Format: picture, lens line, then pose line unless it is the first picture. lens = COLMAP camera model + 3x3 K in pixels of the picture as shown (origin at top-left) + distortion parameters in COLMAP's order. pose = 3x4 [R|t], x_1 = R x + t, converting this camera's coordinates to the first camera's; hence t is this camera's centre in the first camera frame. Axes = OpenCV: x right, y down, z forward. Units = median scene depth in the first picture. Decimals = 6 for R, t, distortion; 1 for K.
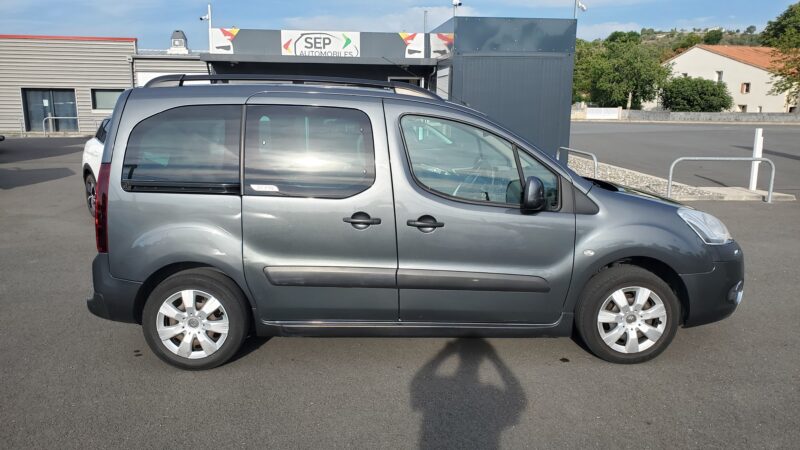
lens RADIAL K [[614.6, 0, 401.6], [0, 614.6, 224.5], [0, 0, 1]] dist [0.026940, -0.015055]
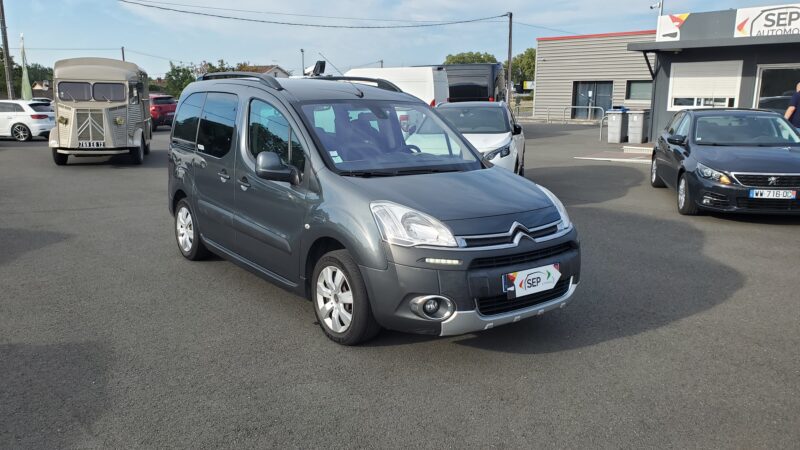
lens RADIAL K [[614.6, 0, 400.4], [0, 614.6, 220.2], [0, 0, 1]] dist [0.026940, -0.015055]
pose [[0.596349, 0.158029, -0.787016, 0.261920], [-0.151969, 0.984926, 0.082617, -0.016536], [0.788209, 0.070334, 0.611376, 0.095127]]
